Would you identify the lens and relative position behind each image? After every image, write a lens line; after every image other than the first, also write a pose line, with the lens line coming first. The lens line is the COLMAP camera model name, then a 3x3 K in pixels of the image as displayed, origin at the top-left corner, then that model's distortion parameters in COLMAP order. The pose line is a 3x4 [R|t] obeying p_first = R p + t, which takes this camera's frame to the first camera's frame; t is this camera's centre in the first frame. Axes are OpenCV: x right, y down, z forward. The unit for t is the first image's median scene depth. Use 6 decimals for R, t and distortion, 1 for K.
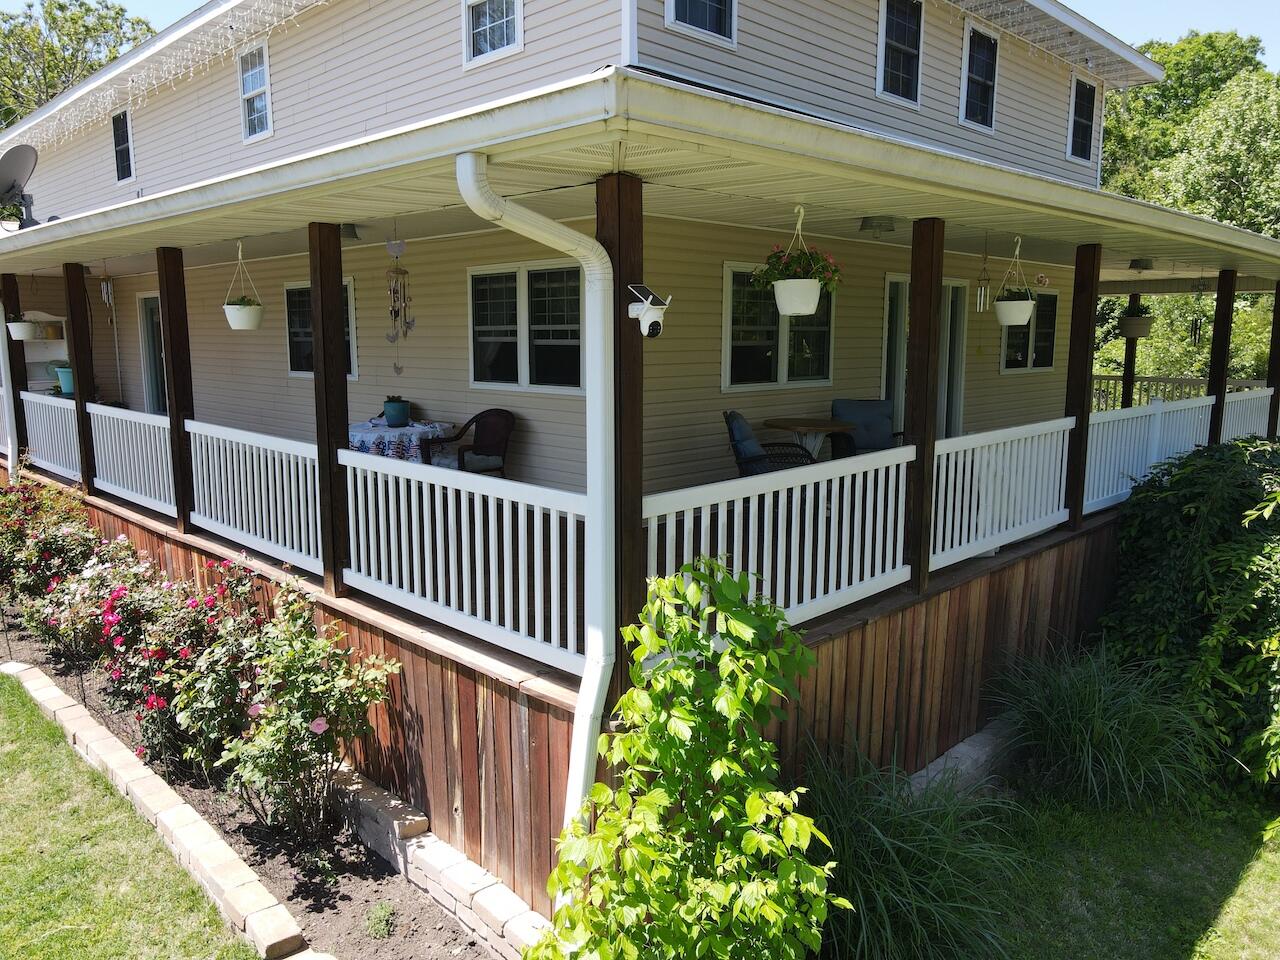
lens RADIAL K [[943.8, 0, 640.5], [0, 943.8, 476.6], [0, 0, 1]] dist [0.013249, -0.003651]
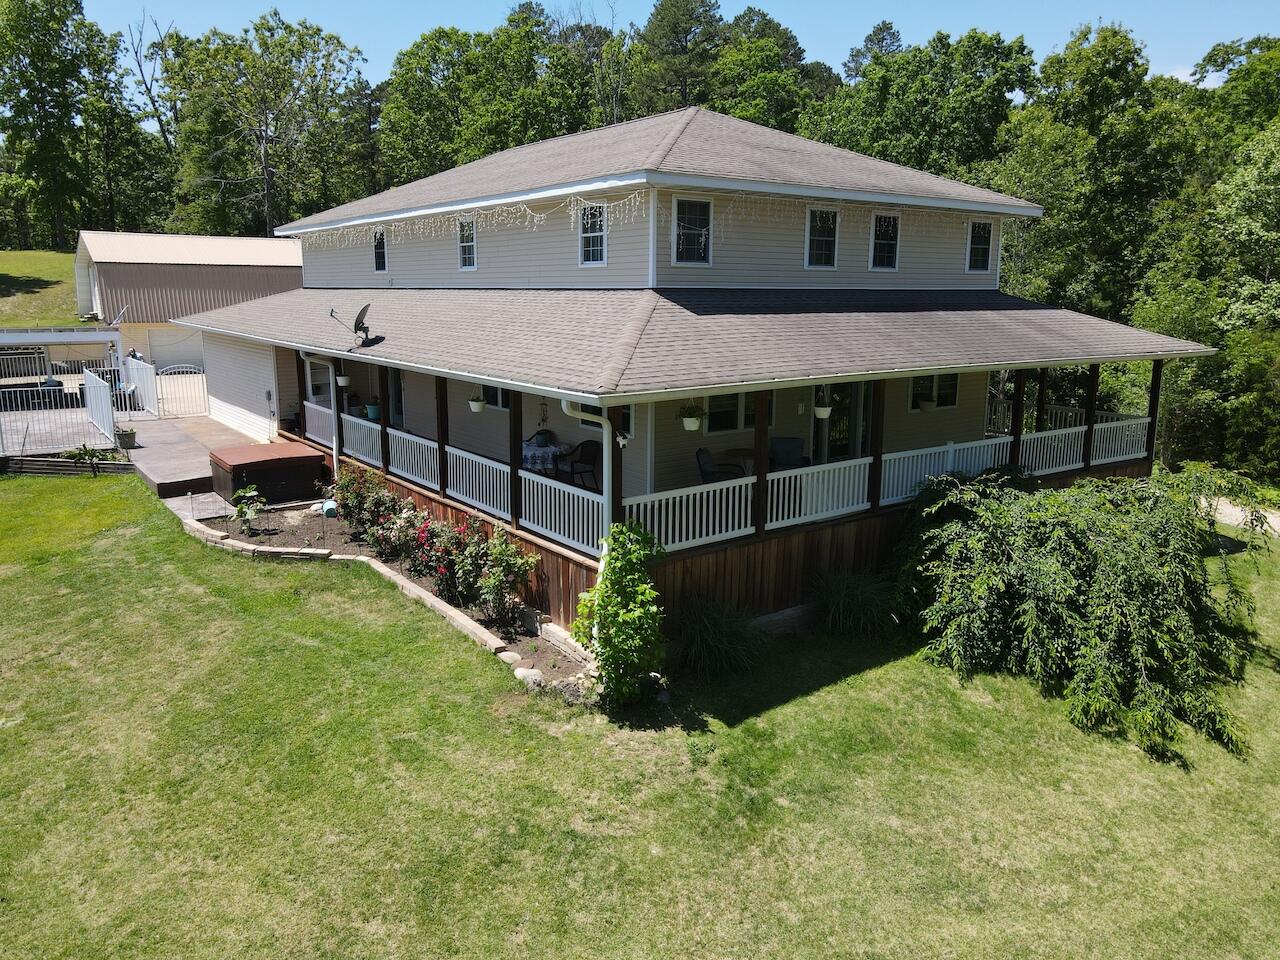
lens RADIAL K [[943.8, 0, 639.5], [0, 943.8, 482.8], [0, 0, 1]] dist [0.013249, -0.003651]
pose [[0.988896, 0.034153, -0.144633, 0.343328], [-0.026519, 0.998168, 0.054384, -0.135694], [0.146225, -0.049944, 0.987990, -1.364723]]
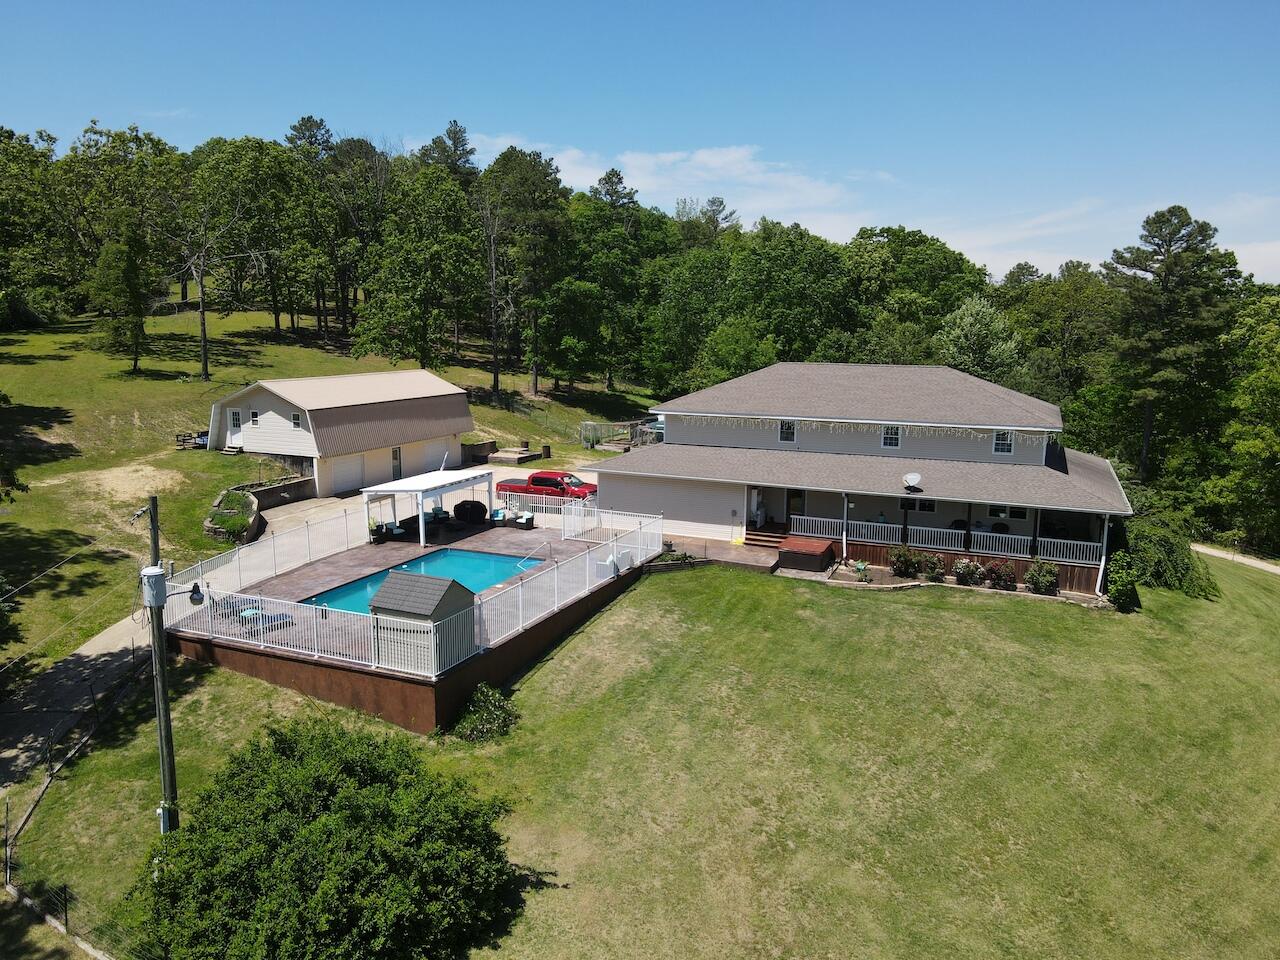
lens RADIAL K [[943.8, 0, 639.9], [0, 943.8, 488.1], [0, 0, 1]] dist [0.013249, -0.003651]
pose [[0.926843, -0.058953, 0.370792, -5.339803], [0.049630, 0.998167, 0.034645, -0.743218], [-0.372155, -0.013708, 0.928070, -4.119184]]
